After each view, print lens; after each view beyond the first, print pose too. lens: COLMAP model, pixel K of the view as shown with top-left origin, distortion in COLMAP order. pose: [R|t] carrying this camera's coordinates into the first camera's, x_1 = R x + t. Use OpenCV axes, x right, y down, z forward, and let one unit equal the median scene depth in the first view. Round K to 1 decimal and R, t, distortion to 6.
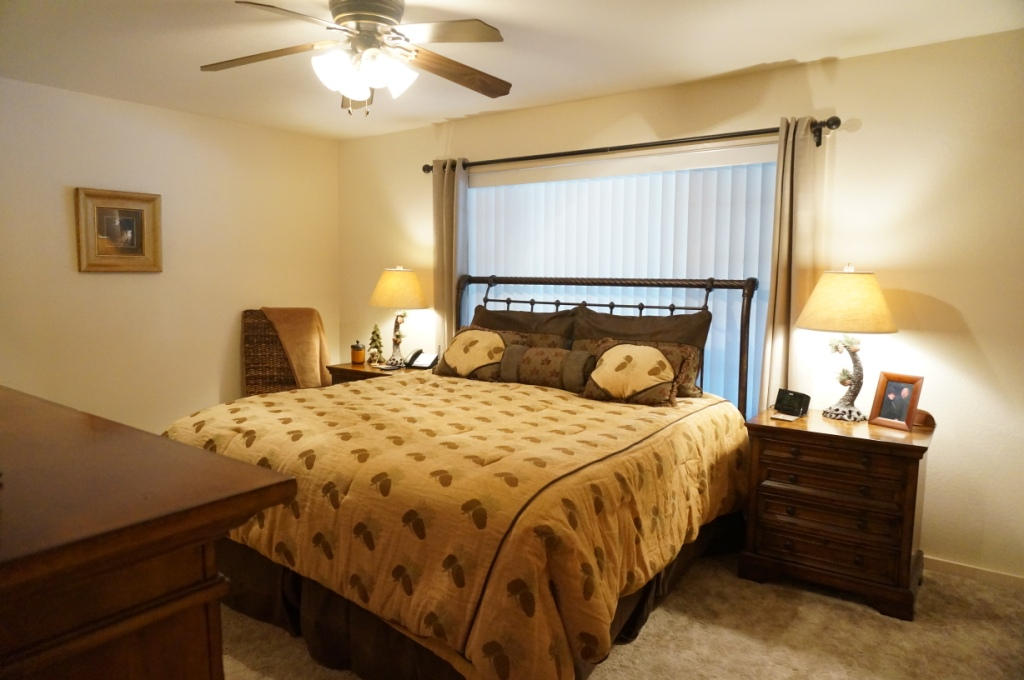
lens RADIAL K [[673.7, 0, 512.0], [0, 673.7, 340.0], [0, 0, 1]] dist [-0.039604, 0.001209]
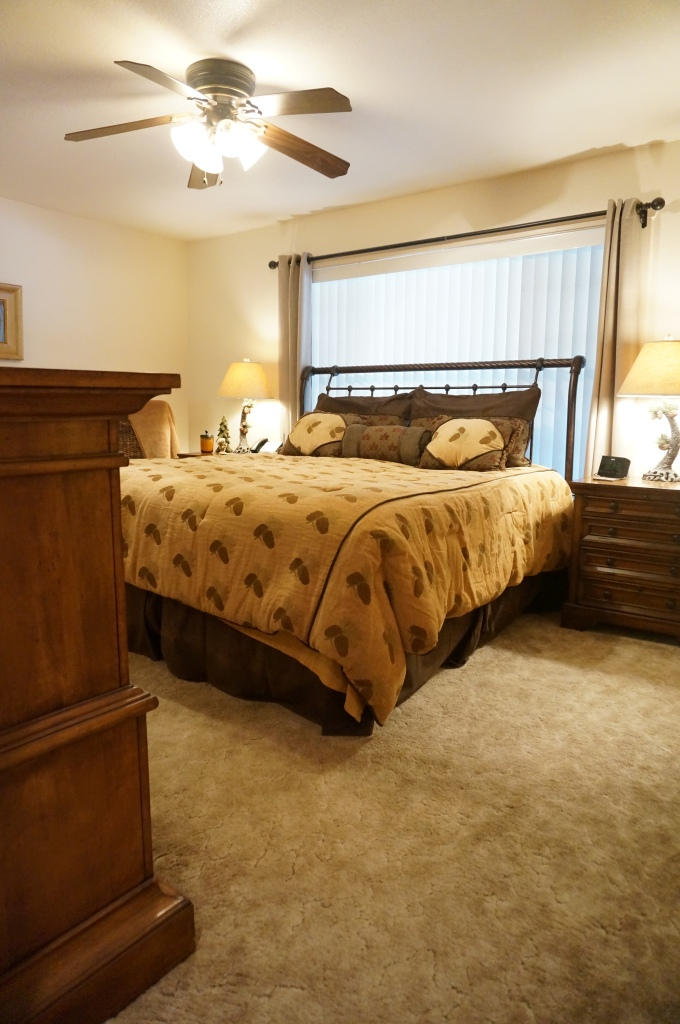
lens RADIAL K [[673.7, 0, 340.3], [0, 673.7, 503.6], [0, 0, 1]] dist [-0.039604, 0.001209]
pose [[0.999789, 0.005660, -0.019763, 0.002616], [-0.004923, 0.999299, 0.037125, 0.124453], [0.019960, -0.037020, 0.999115, -0.087939]]
